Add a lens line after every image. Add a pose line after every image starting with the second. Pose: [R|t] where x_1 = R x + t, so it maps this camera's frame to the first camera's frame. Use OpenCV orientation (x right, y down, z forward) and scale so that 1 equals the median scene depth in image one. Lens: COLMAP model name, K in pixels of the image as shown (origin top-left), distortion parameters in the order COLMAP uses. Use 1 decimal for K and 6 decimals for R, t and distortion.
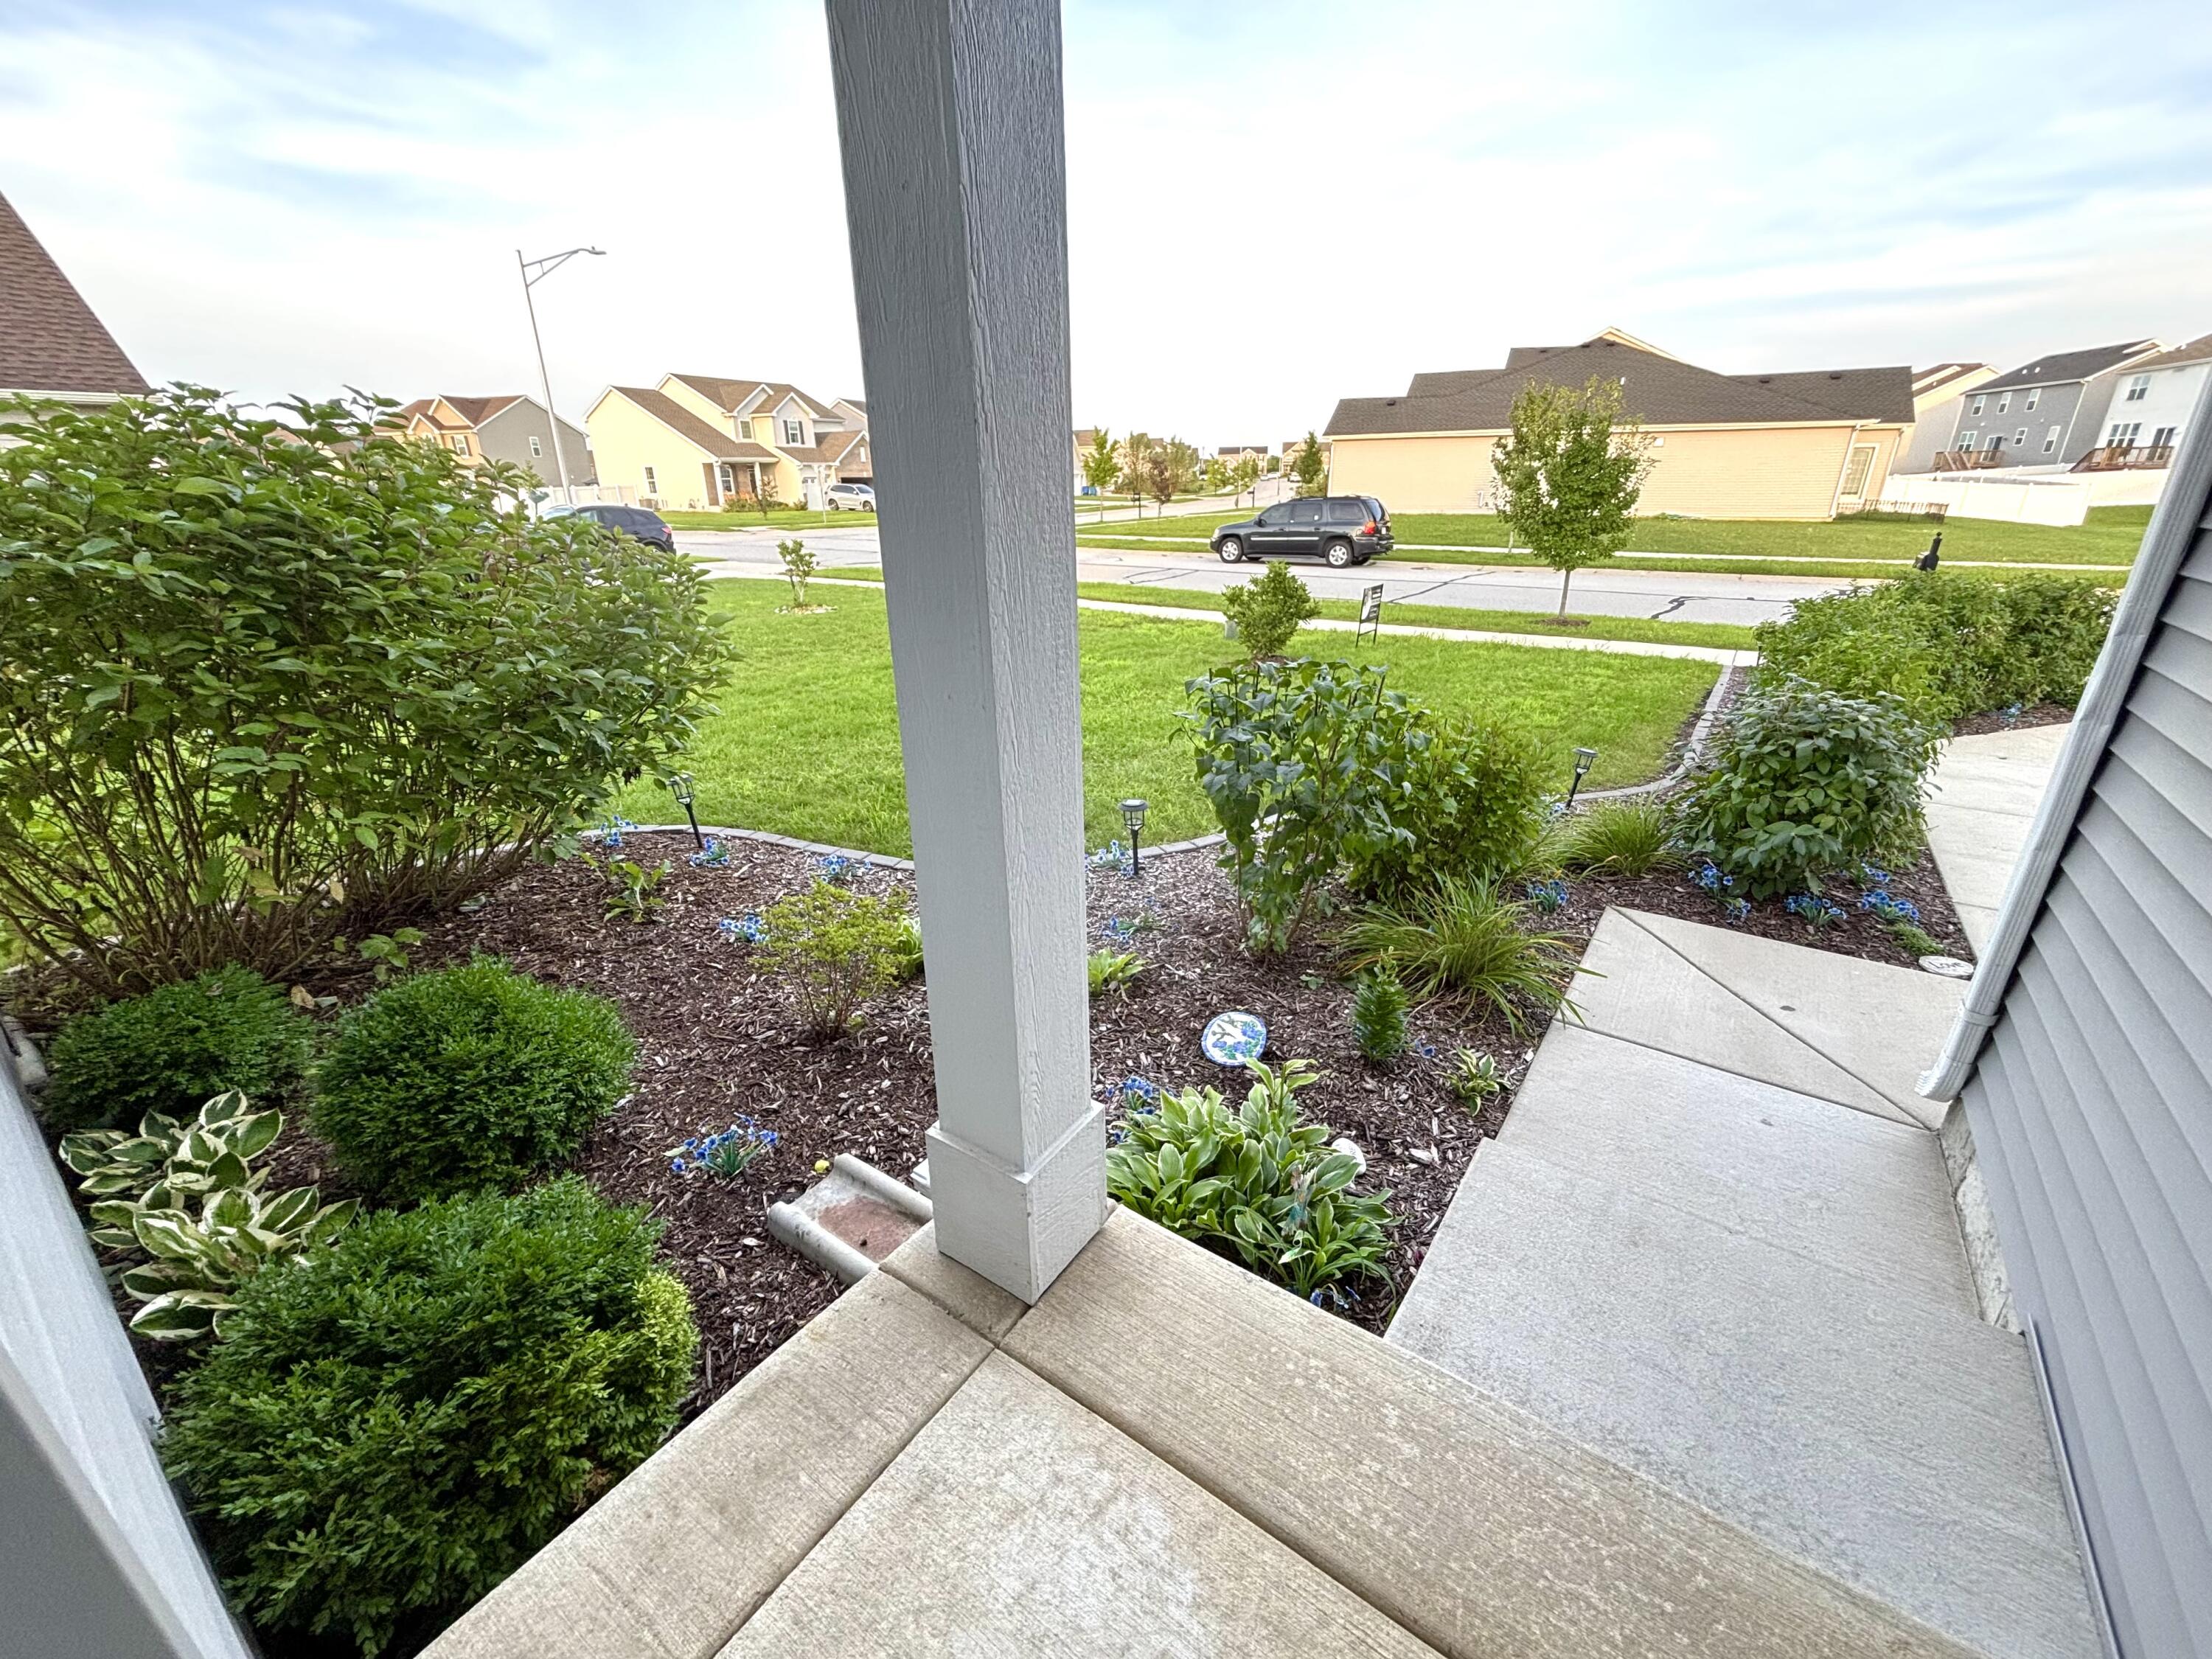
lens RADIAL K [[891.5, 0, 1106.0], [0, 891.5, 829.5], [0, 0, 1]] dist [-0.012439, 0.008194]
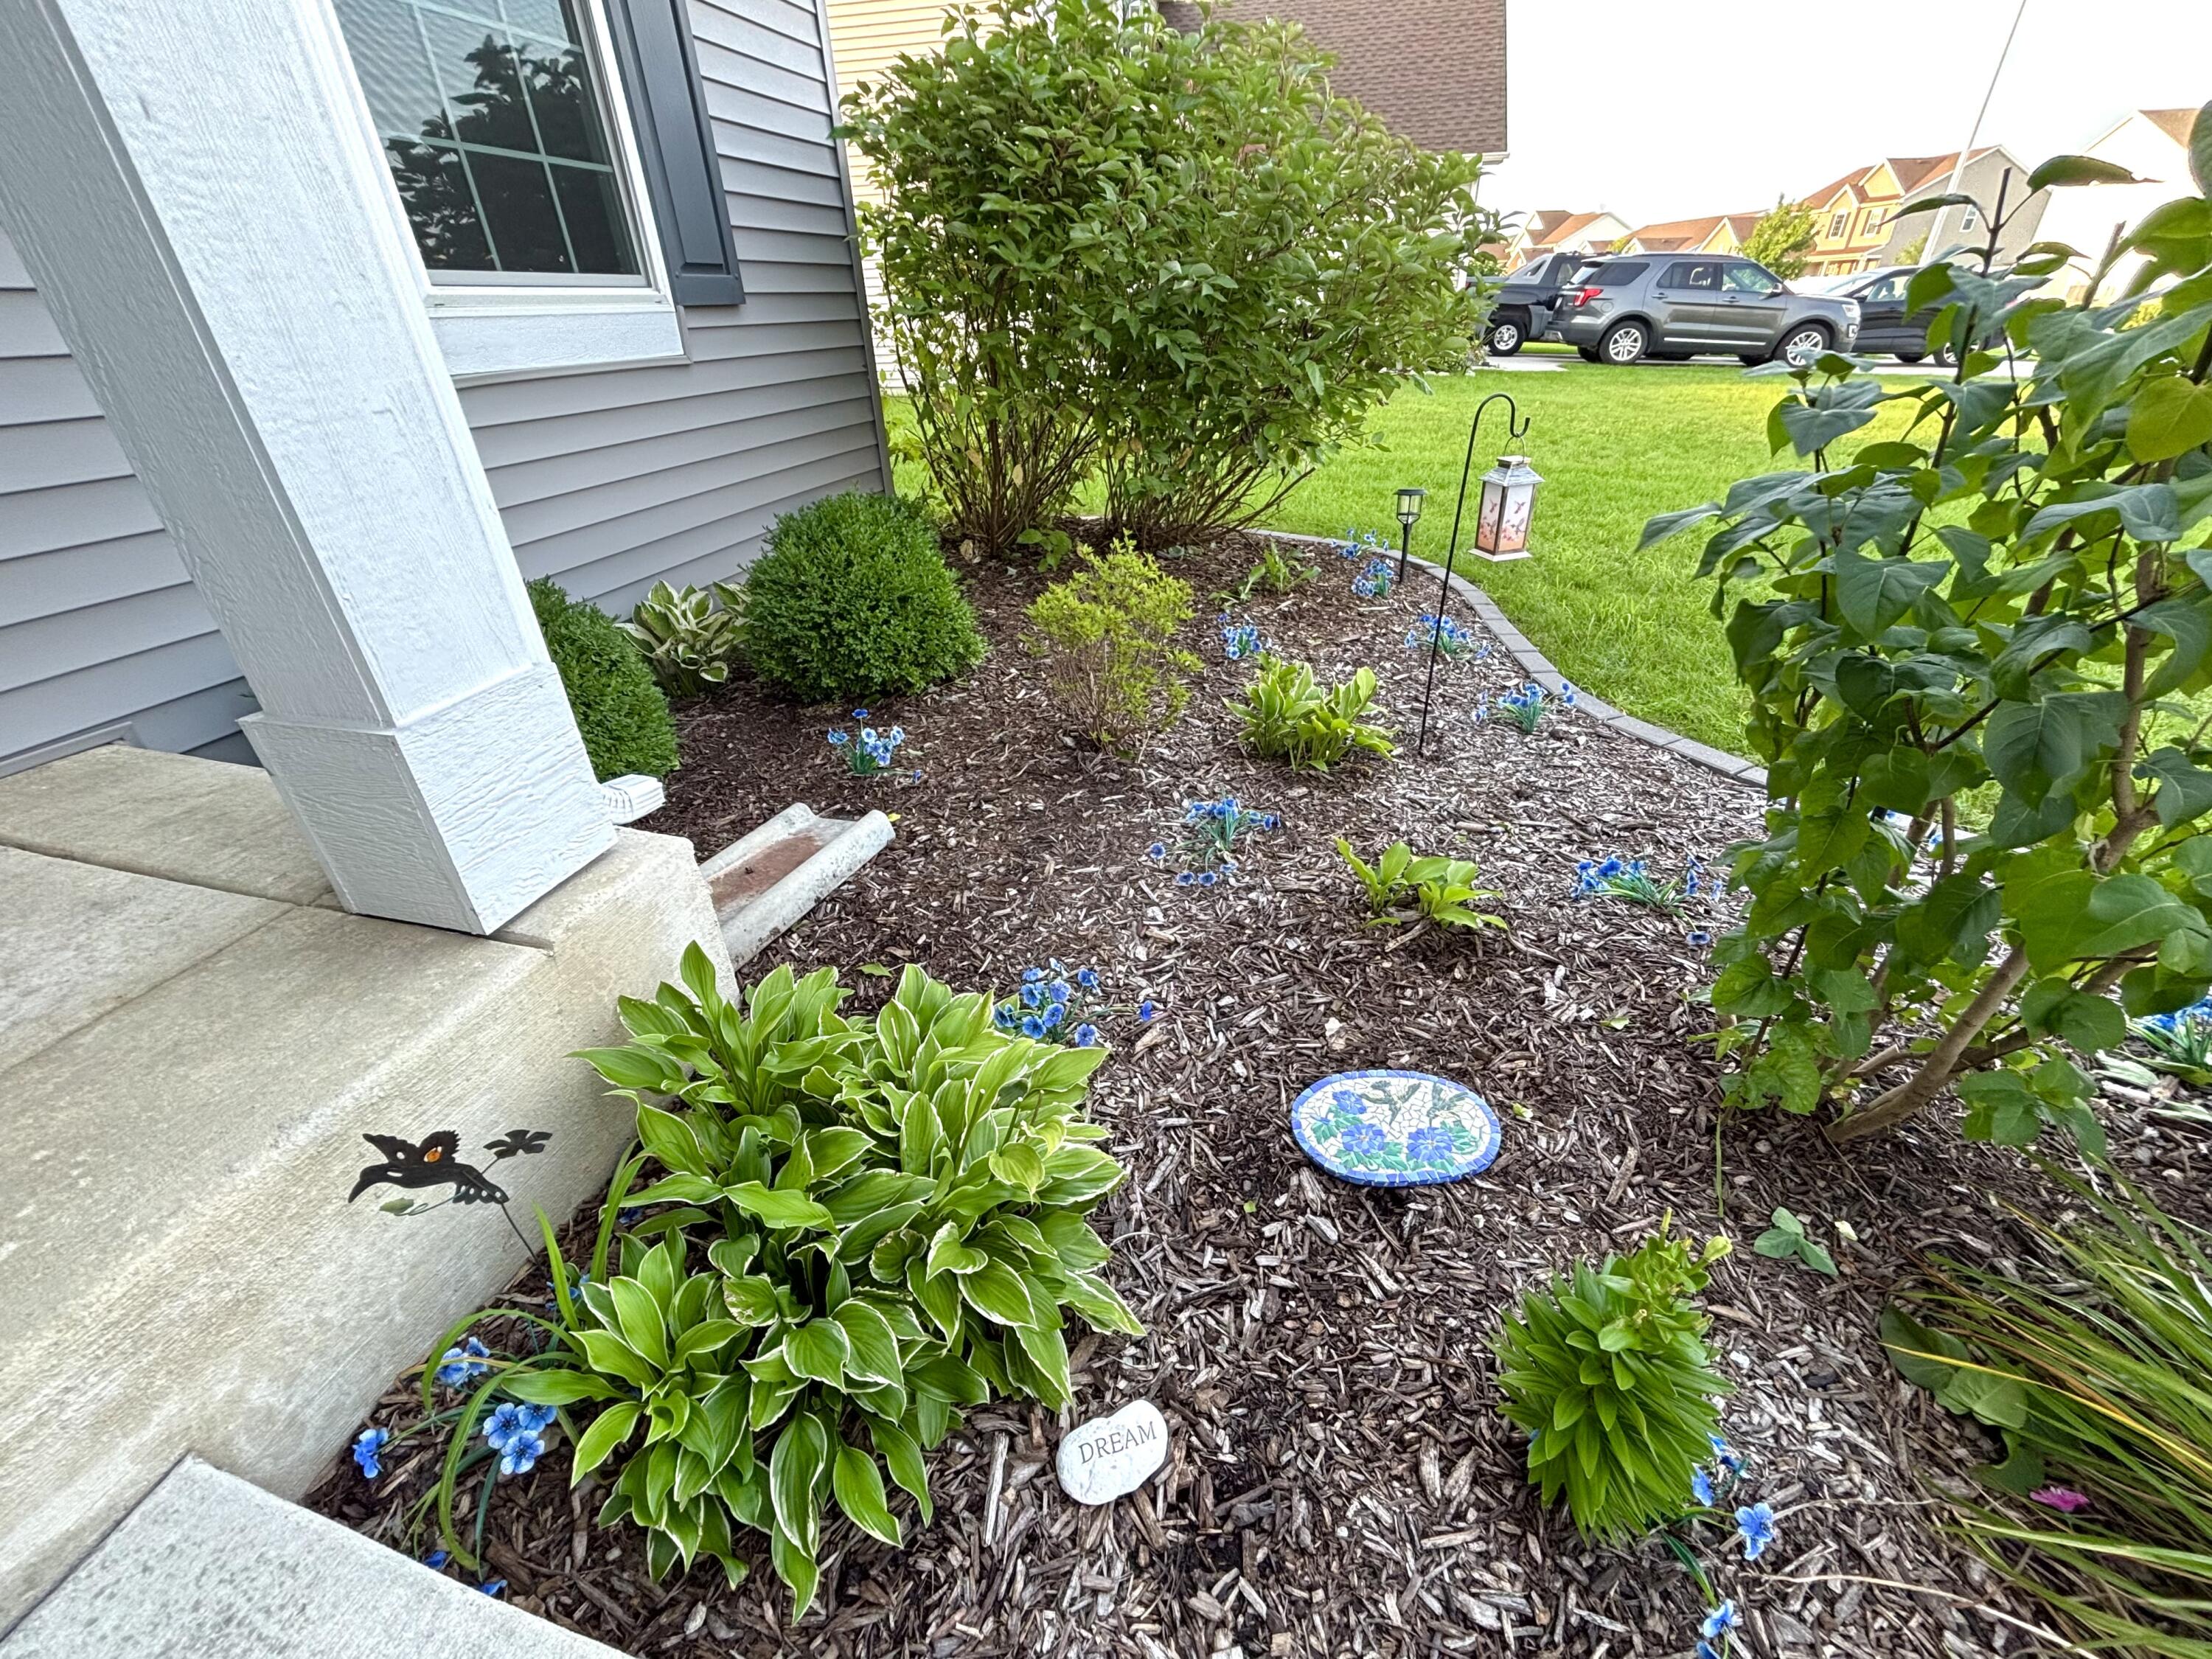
lens RADIAL K [[891.5, 0, 1106.0], [0, 891.5, 829.5], [0, 0, 1]] dist [-0.012439, 0.008194]
pose [[0.329693, 0.472332, -0.817438, 0.371249], [-0.323489, 0.869953, 0.372205, -0.001788], [0.886937, 0.141719, 0.439611, 0.655292]]
